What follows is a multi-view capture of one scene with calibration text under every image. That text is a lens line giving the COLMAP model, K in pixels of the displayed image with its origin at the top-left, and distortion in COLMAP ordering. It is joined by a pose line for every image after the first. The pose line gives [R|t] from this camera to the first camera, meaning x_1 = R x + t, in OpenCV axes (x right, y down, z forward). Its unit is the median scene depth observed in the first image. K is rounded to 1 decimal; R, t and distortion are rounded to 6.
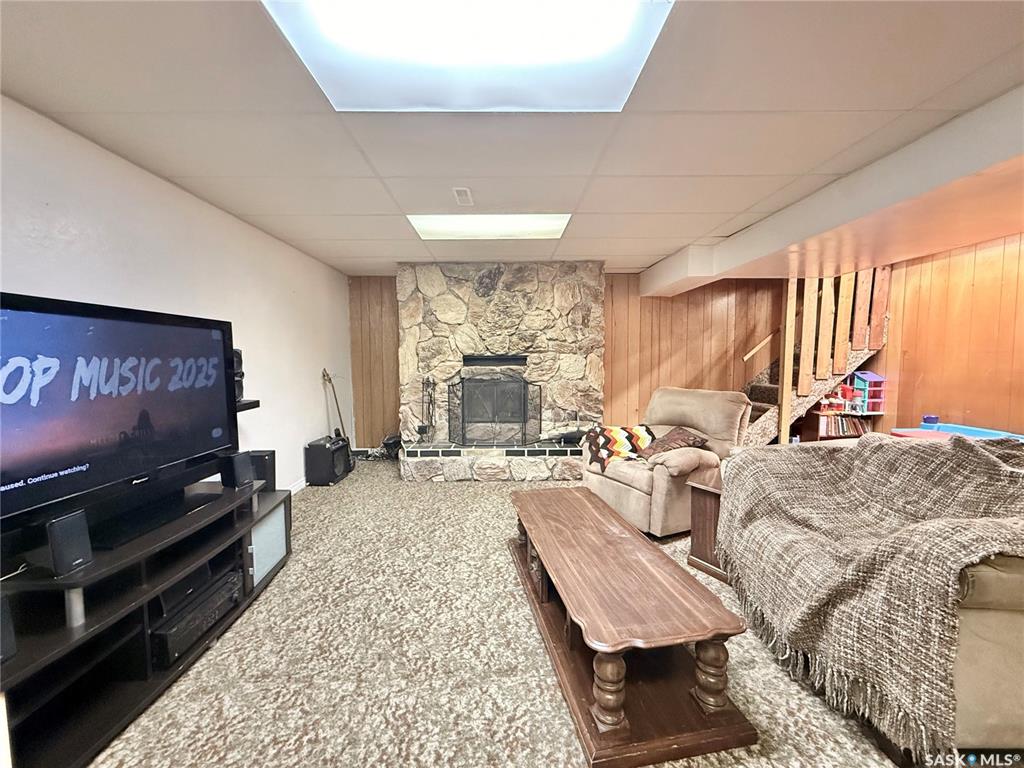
lens RADIAL K [[406.6, 0, 509.0], [0, 406.6, 382.7], [0, 0, 1]] dist [-0.000463, 0.000143]
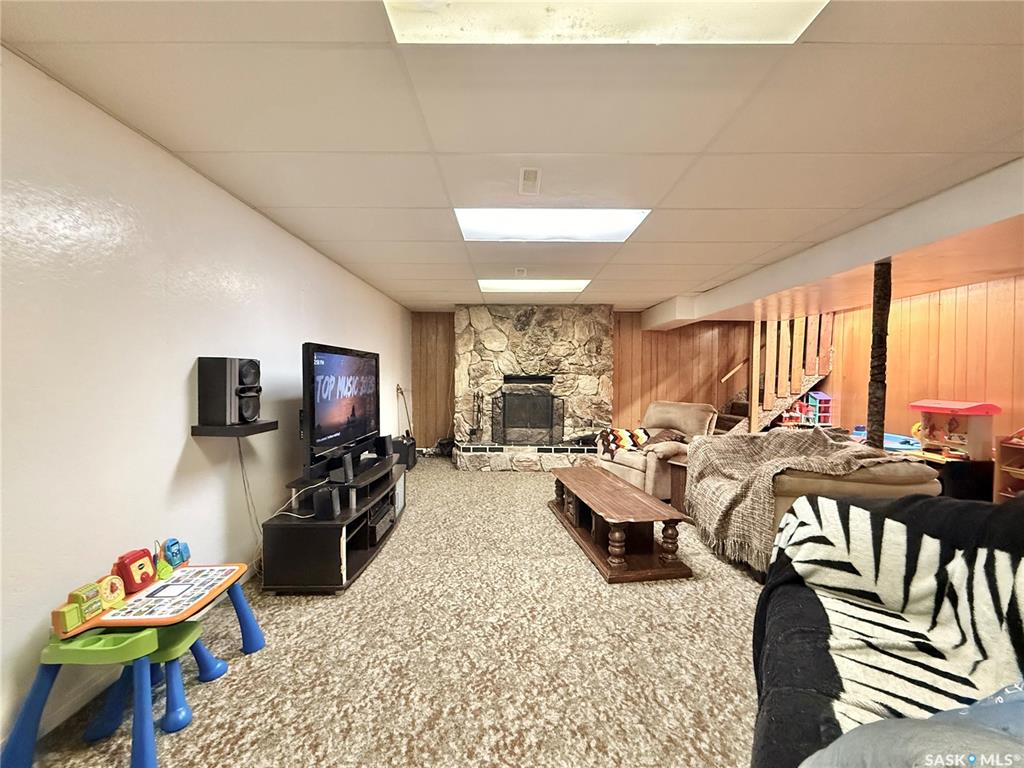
lens RADIAL K [[406.6, 0, 509.0], [0, 406.6, 382.7], [0, 0, 1]] dist [-0.000463, 0.000143]
pose [[0.999756, 0.013090, -0.017804, -0.074314], [-0.013875, 0.998904, -0.044700, 0.014419], [0.017199, 0.044936, 0.998842, -0.300419]]
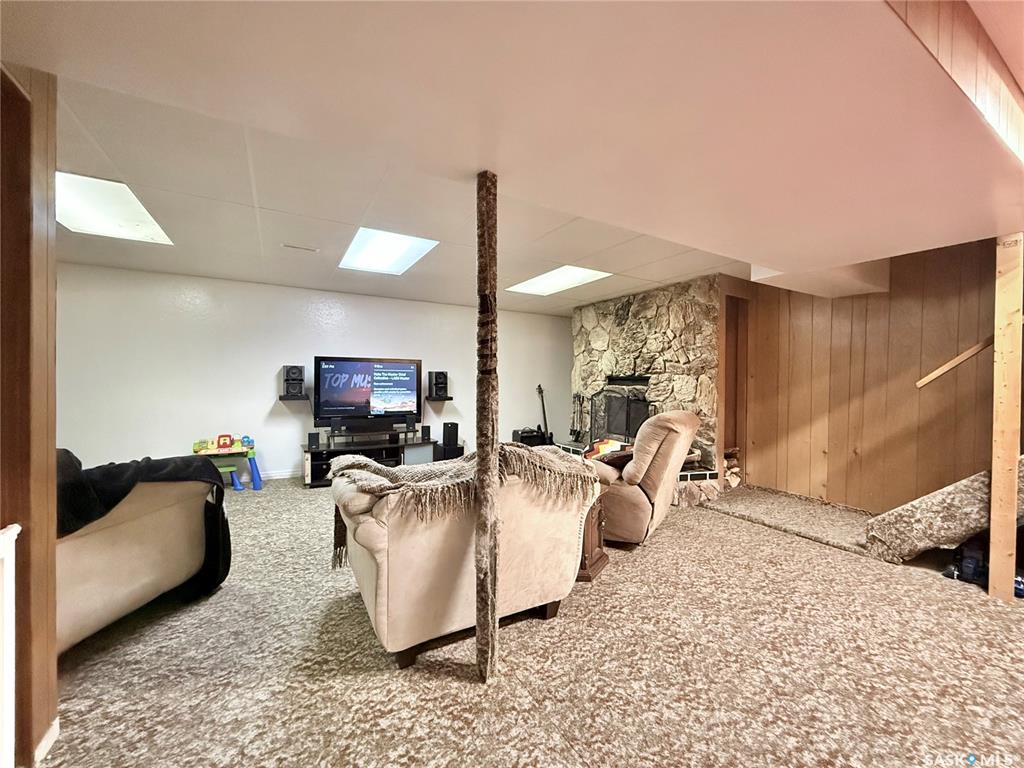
lens RADIAL K [[406.6, 0, 509.0], [0, 406.6, 382.7], [0, 0, 1]] dist [-0.000463, 0.000143]
pose [[0.486819, 0.018997, -0.873296, 0.811526], [-0.067623, 0.997583, -0.015996, -0.008936], [0.870881, 0.066842, 0.486927, 0.165110]]
